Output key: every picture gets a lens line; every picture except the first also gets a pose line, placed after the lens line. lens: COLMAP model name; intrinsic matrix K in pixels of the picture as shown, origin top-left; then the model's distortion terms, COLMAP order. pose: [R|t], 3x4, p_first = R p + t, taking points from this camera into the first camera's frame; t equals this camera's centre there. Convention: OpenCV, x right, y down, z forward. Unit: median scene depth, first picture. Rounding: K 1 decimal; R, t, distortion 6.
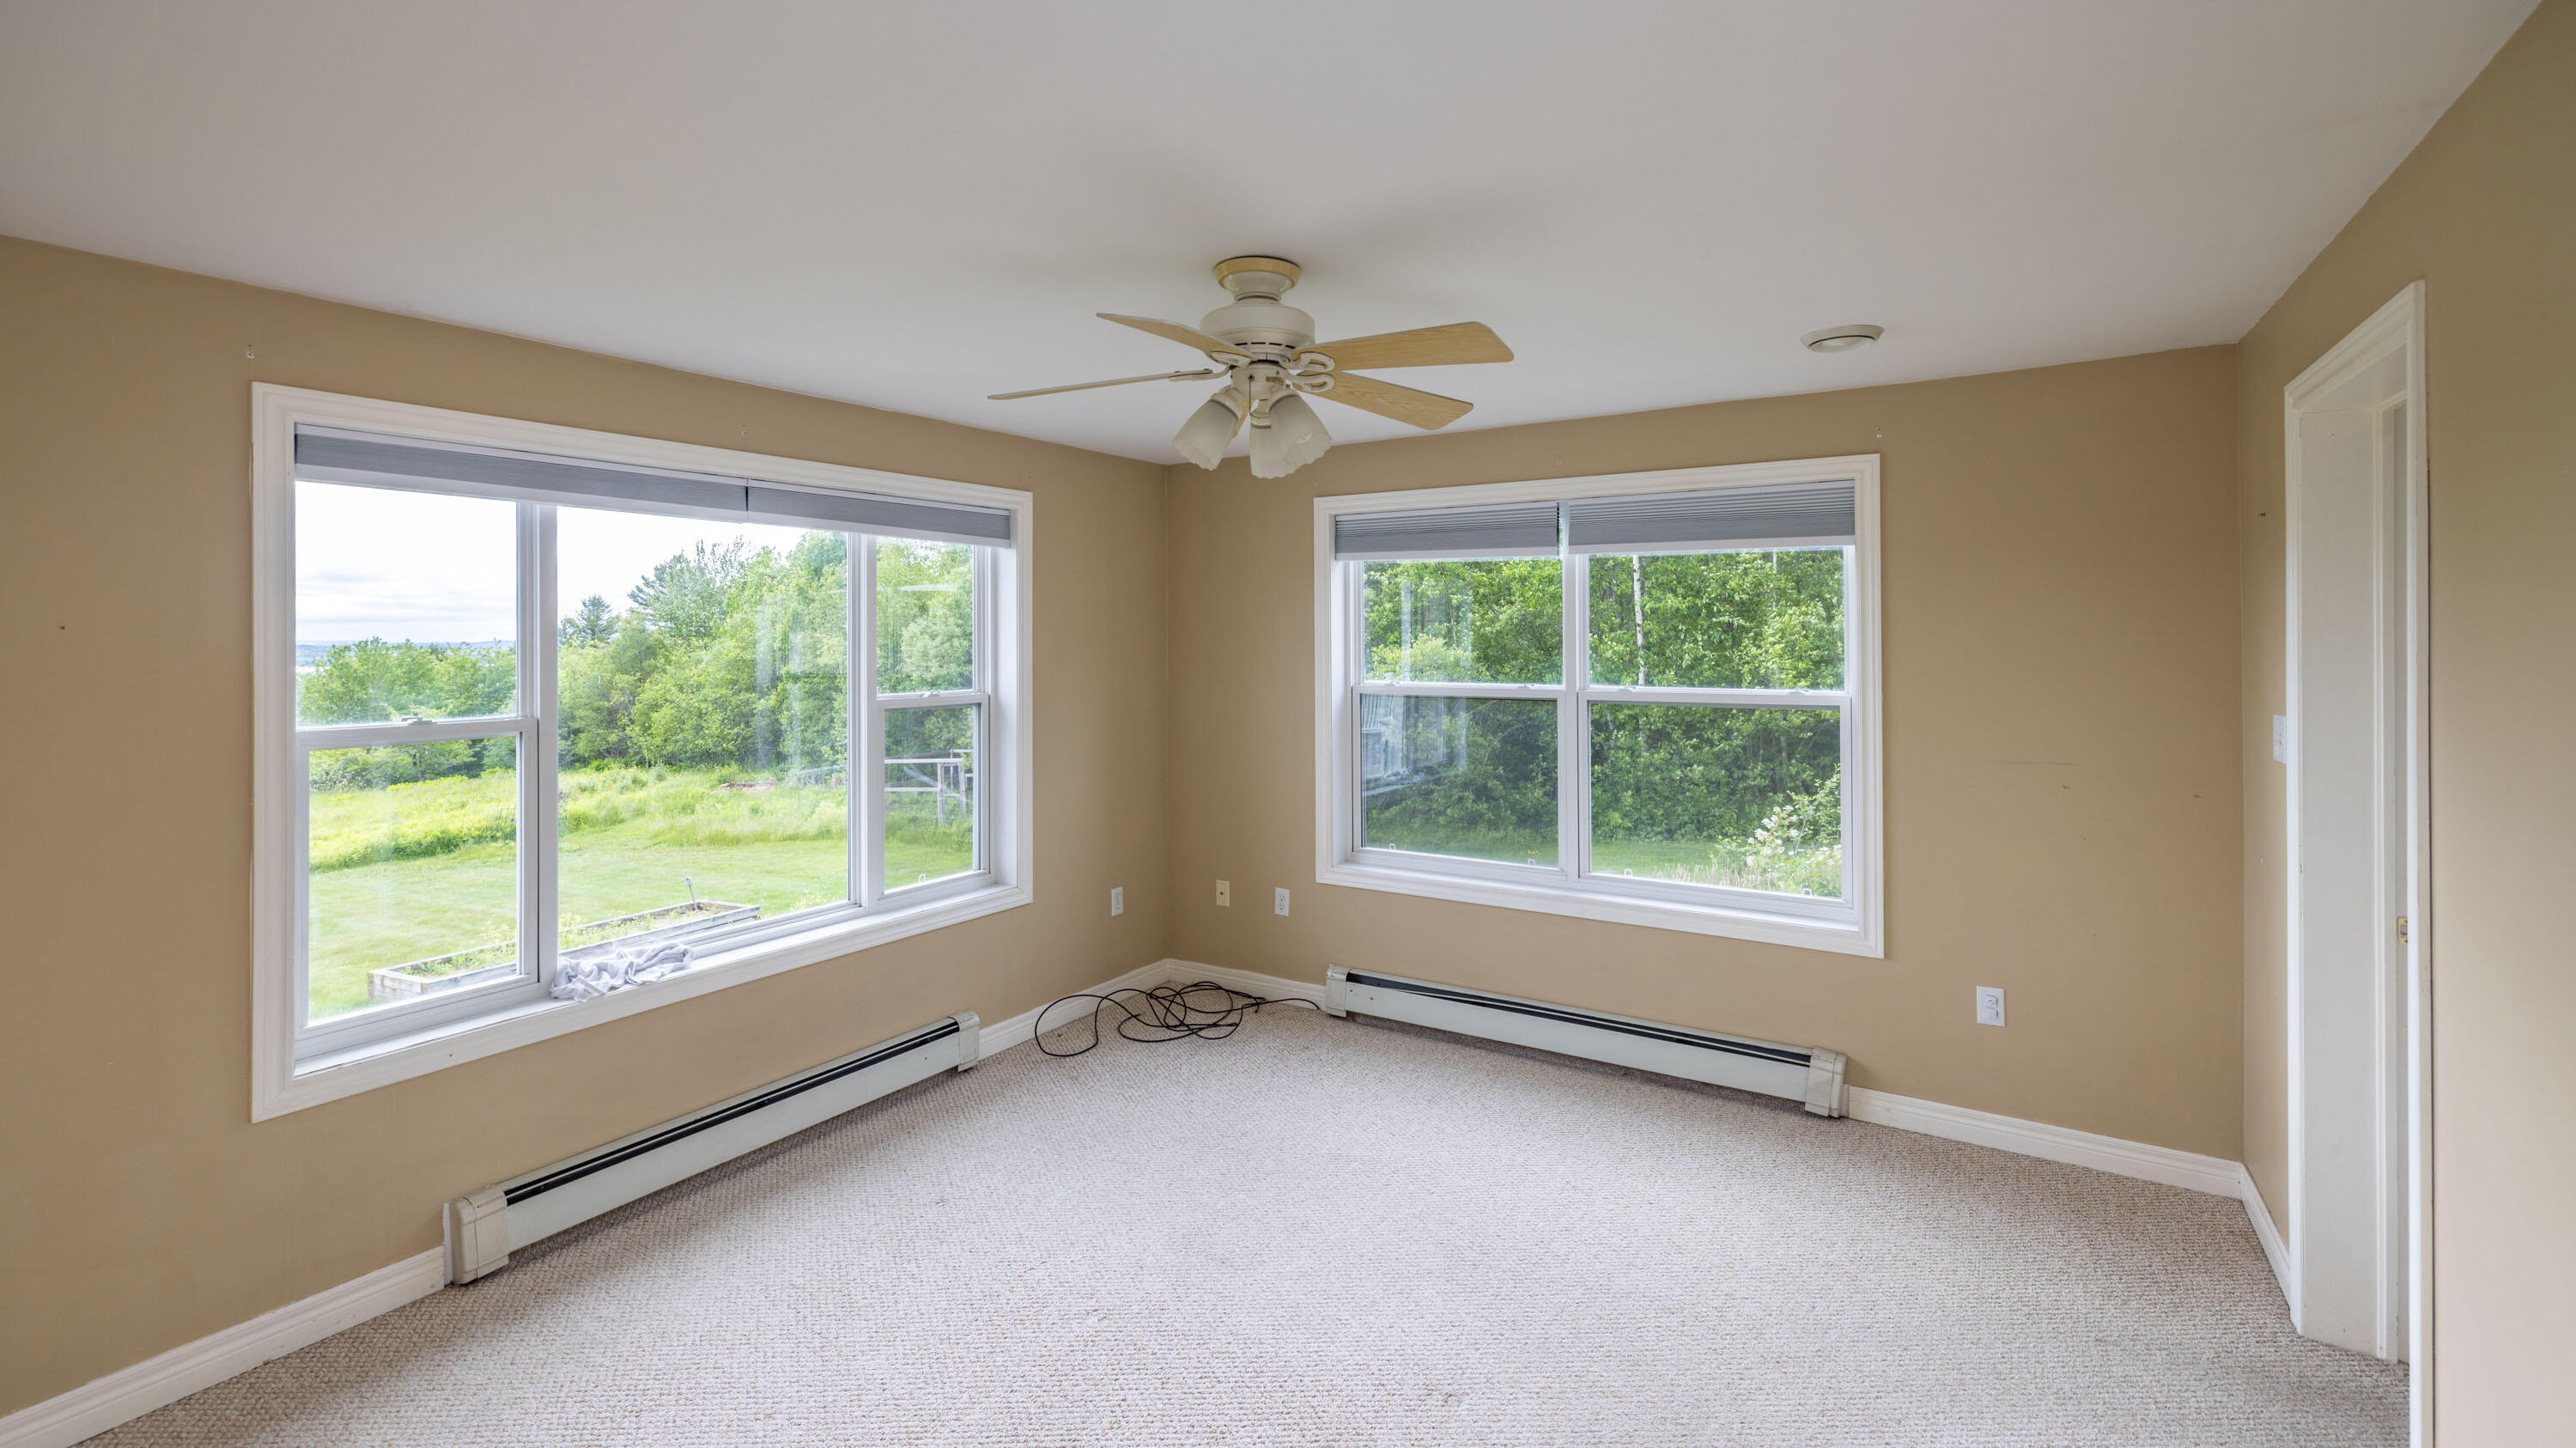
lens RADIAL K [[1130.3, 0, 1285.2], [0, 1130.3, 637.8], [0, 0, 1]] dist [0.000291, 0.000337]
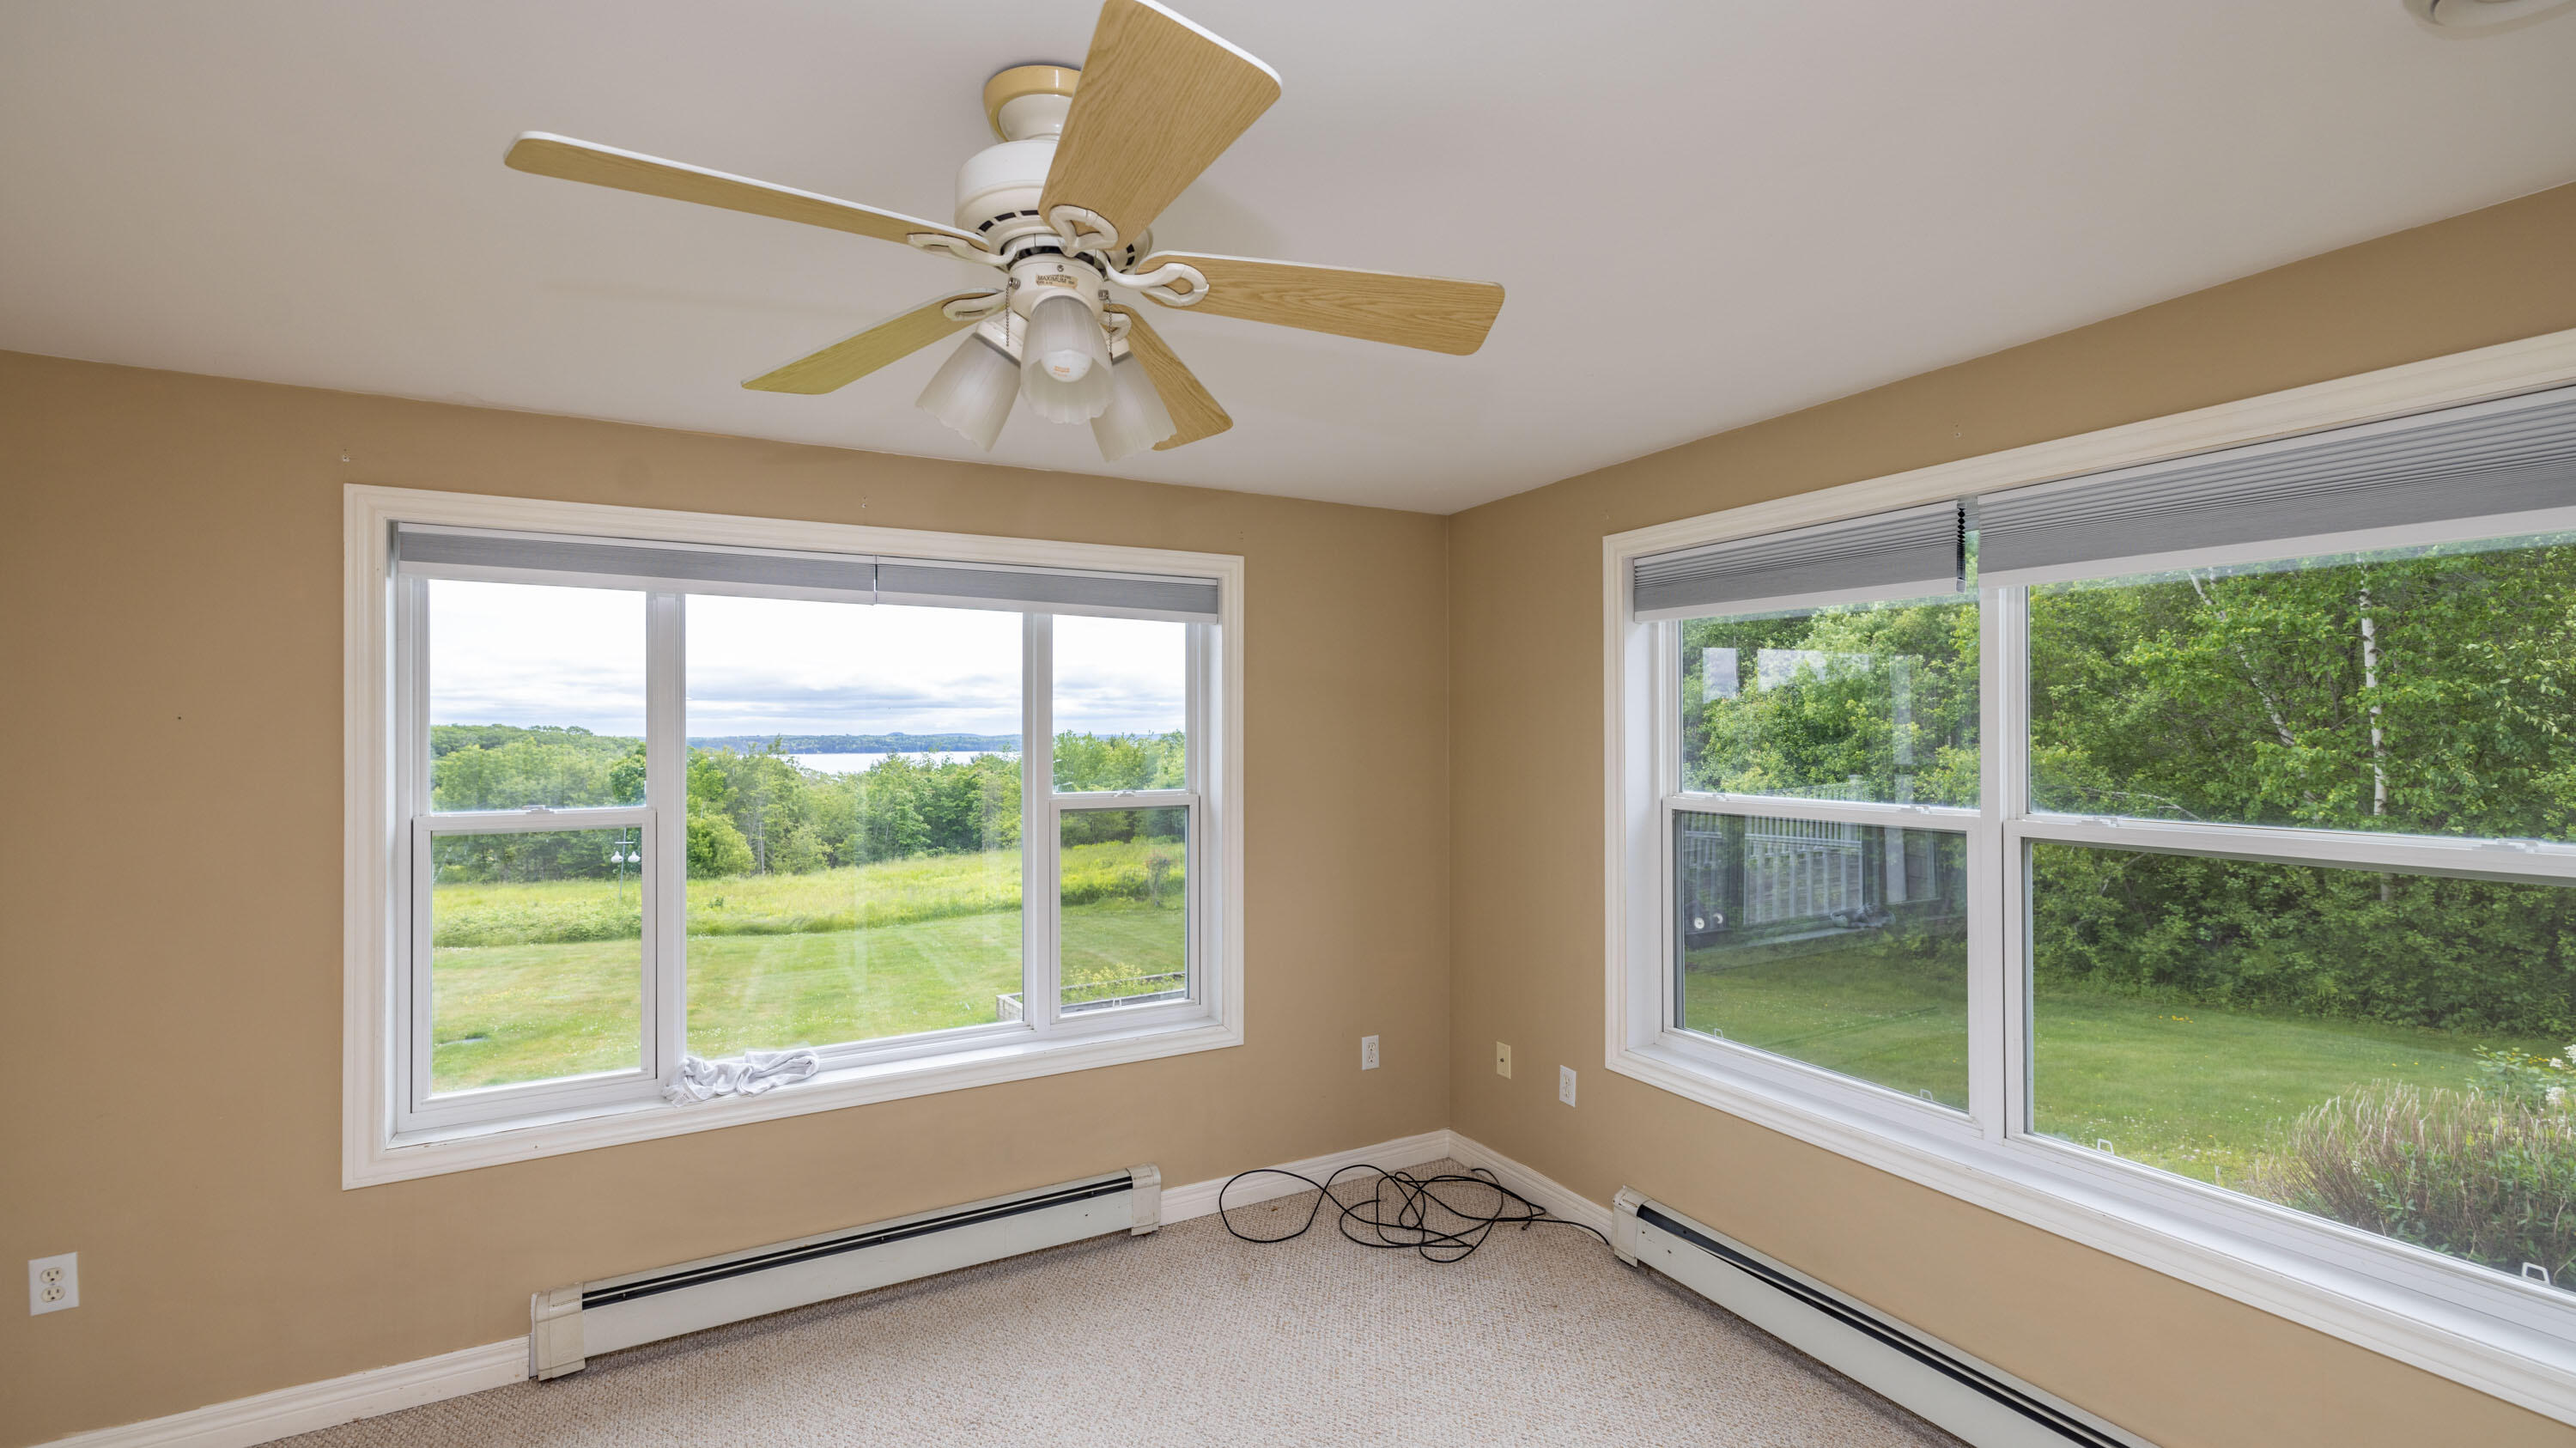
lens RADIAL K [[1089.5, 0, 1293.5], [0, 1089.5, 732.2], [0, 0, 1]] dist [0.000507, 0.000412]
pose [[0.876131, 0.002288, -0.482068, 0.211719], [-0.002070, 0.999997, 0.000983, 0.001085], [0.482069, 0.000137, 0.876133, 0.329078]]
